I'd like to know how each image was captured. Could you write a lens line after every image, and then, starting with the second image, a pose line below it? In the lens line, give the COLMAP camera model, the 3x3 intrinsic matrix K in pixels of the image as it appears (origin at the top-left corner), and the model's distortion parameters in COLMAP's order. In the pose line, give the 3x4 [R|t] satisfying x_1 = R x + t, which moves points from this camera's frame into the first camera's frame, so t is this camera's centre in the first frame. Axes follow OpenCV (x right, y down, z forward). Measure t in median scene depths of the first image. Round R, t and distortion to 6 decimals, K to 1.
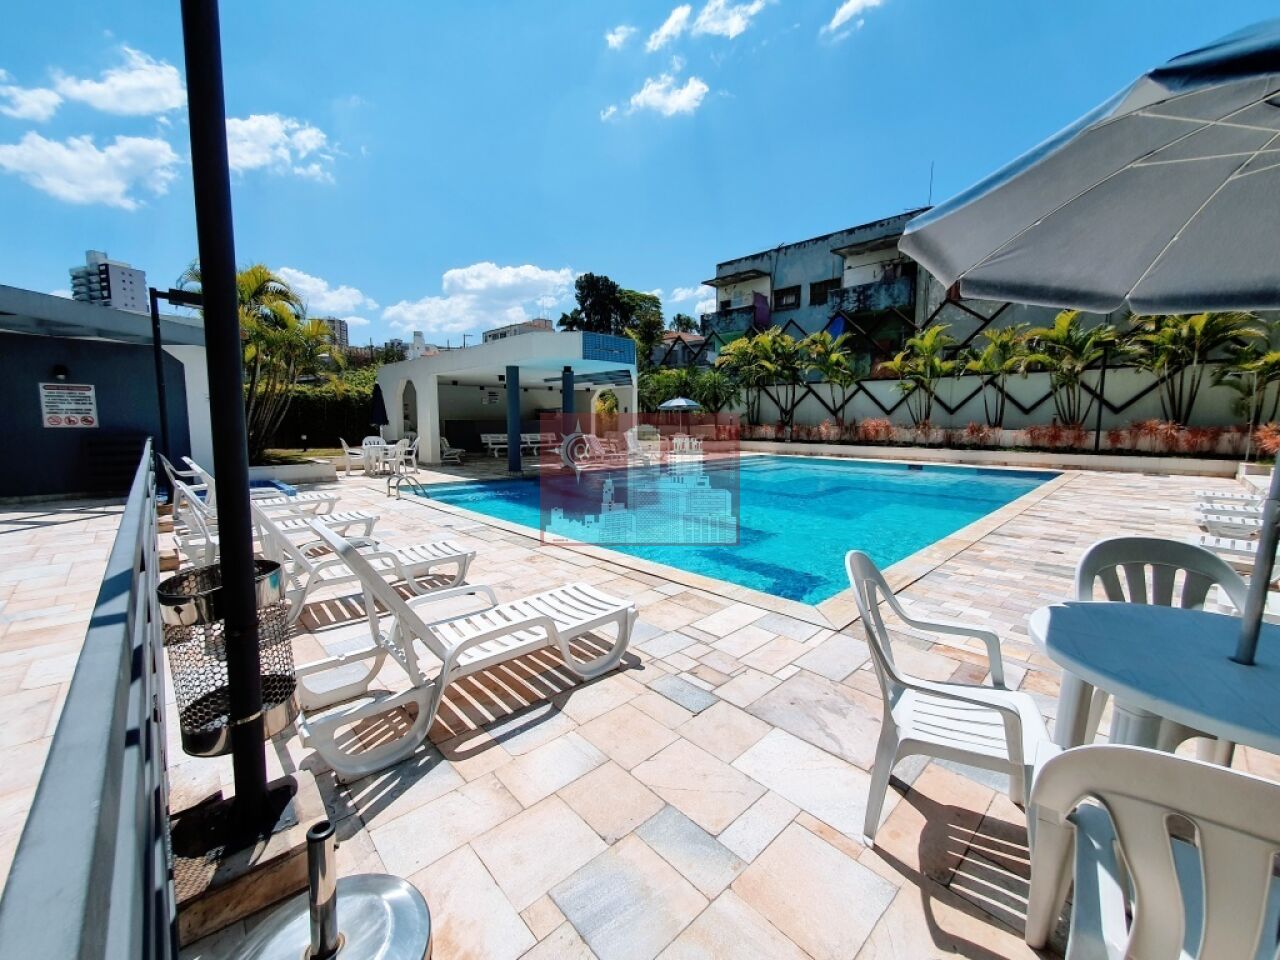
lens RADIAL K [[508.9, 0, 633.6], [0, 508.9, 481.9], [0, 0, 1]] dist [0.000268, 0.000324]
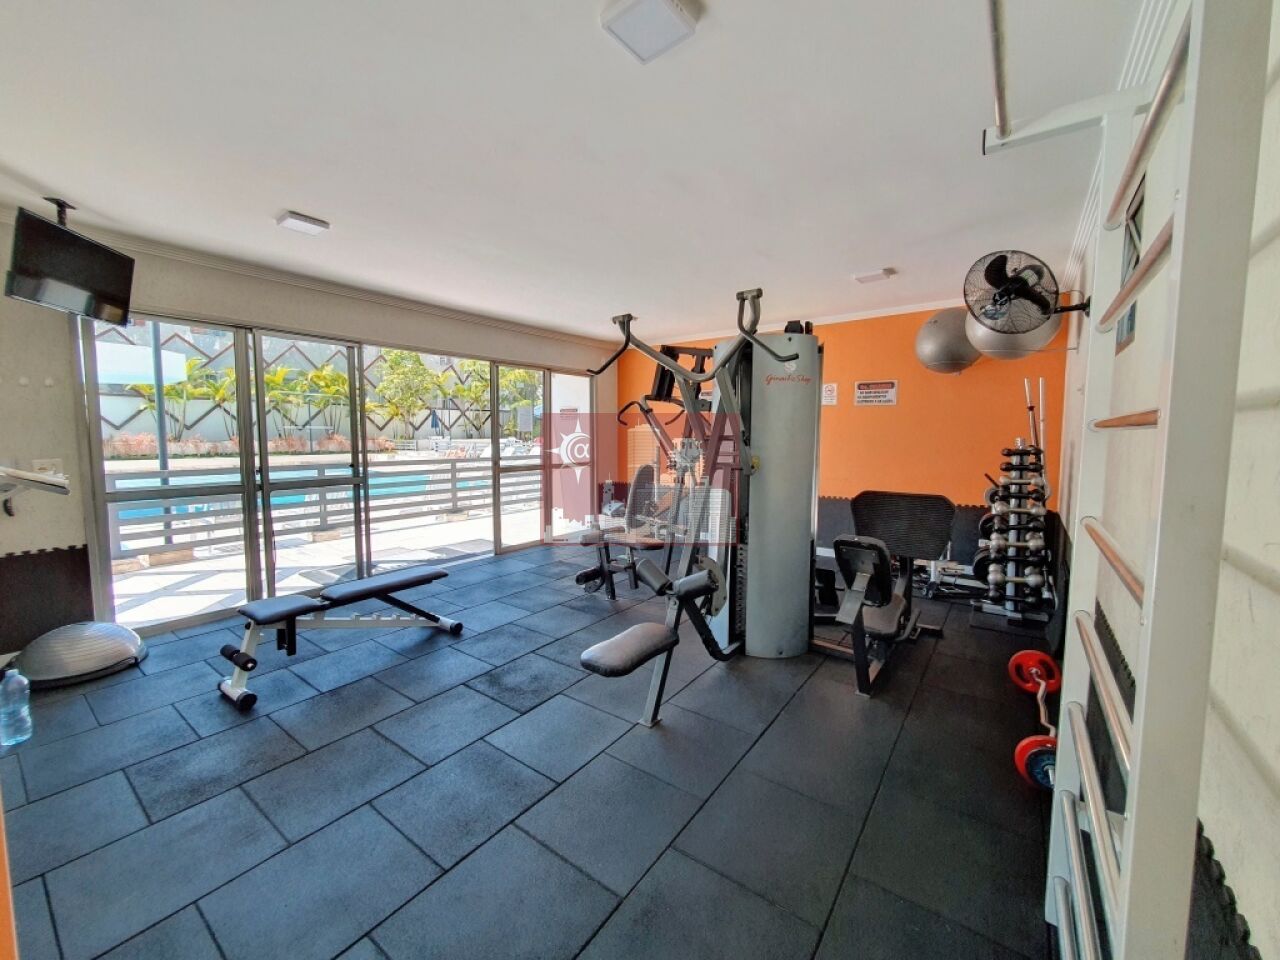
lens RADIAL K [[508.9, 0, 638.3], [0, 508.9, 478.6], [0, 0, 1]] dist [0.000268, 0.000324]
pose [[-0.181096, -0.087846, 0.979534, -0.529690], [0.116681, 0.987049, 0.110092, -0.019137], [-0.976519, 0.134230, -0.168500, 0.124783]]
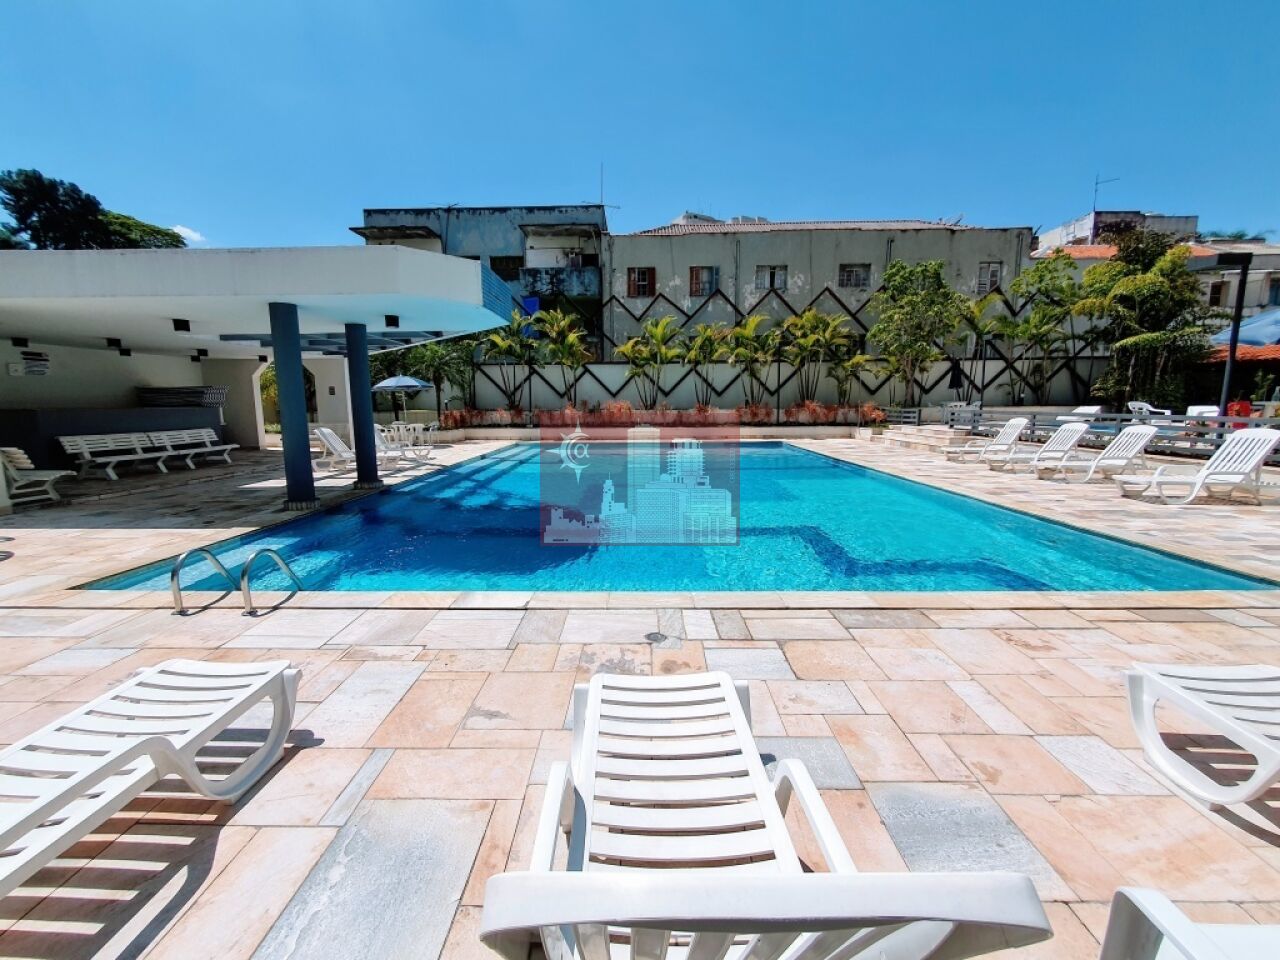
lens RADIAL K [[508.9, 0, 635.3], [0, 508.9, 474.0], [0, 0, 1]] dist [0.000268, 0.000324]
pose [[0.699318, -0.106589, 0.706818, -0.173936], [0.095449, 0.993889, 0.055444, -0.021822], [-0.708409, 0.028693, 0.705219, 0.175676]]
